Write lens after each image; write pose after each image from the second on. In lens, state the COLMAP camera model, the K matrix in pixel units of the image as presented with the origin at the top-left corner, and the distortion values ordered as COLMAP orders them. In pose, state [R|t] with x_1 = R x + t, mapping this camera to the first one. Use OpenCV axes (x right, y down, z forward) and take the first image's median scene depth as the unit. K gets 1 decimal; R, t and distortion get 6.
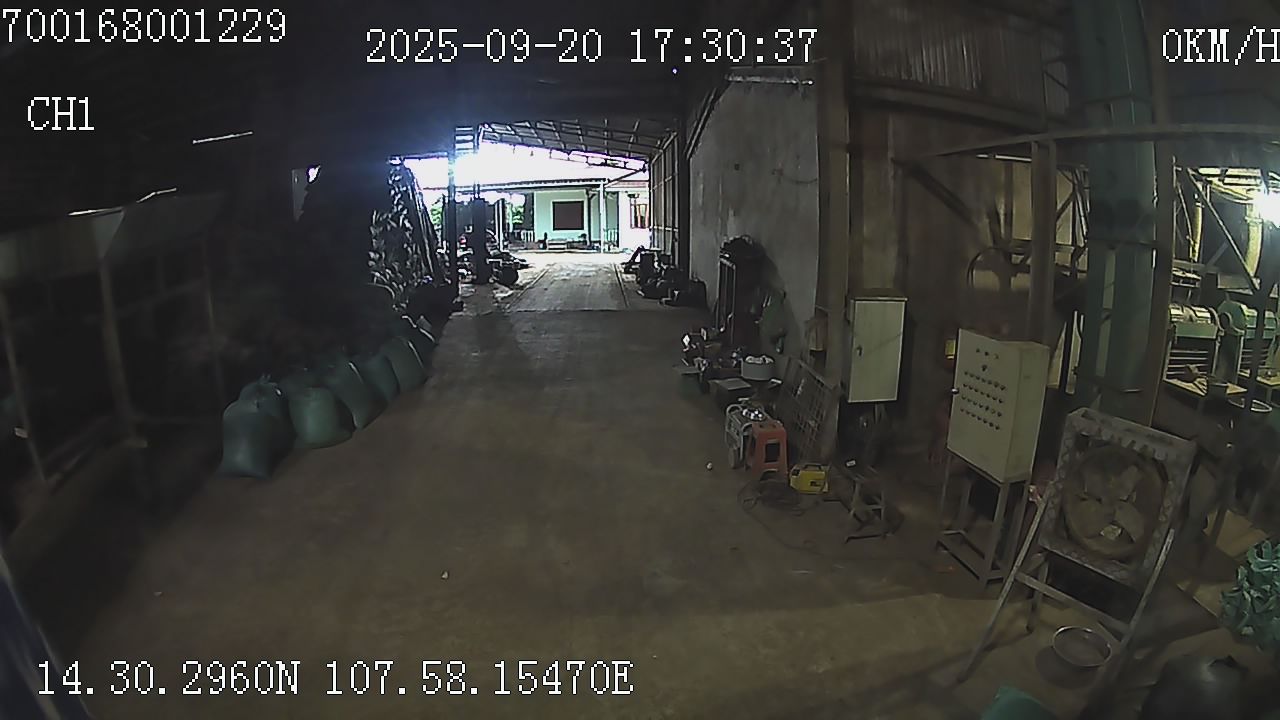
lens RADIAL K [[1132.8, 0, 637.4], [0, 1132.8, 361.4], [0, 0, 1]] dist [-0.611364, 0.003198]
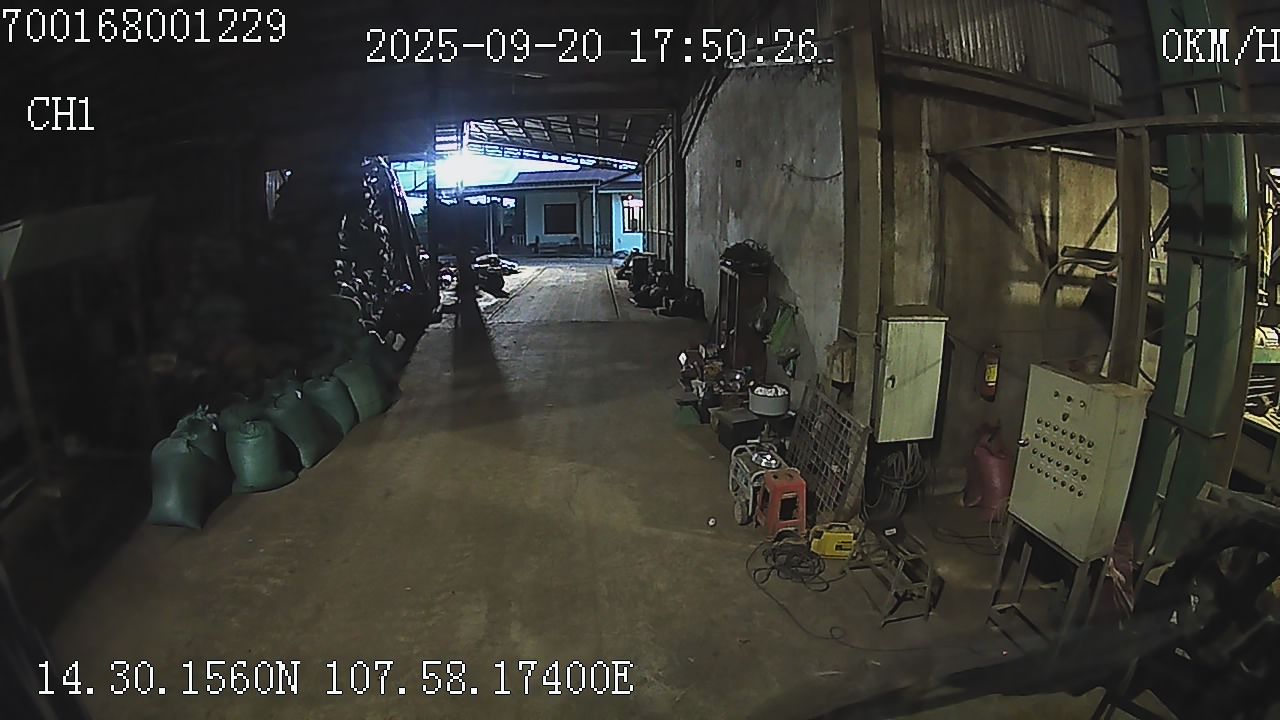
lens RADIAL K [[1132.8, 0, 637.4], [0, 1132.8, 361.4], [0, 0, 1]] dist [-0.611364, 0.003198]
pose [[0.999985, -0.003625, 0.004090, 0.004777], [0.003635, 0.999990, -0.002463, -0.016870], [-0.004081, 0.002477, 0.999989, 0.129955]]
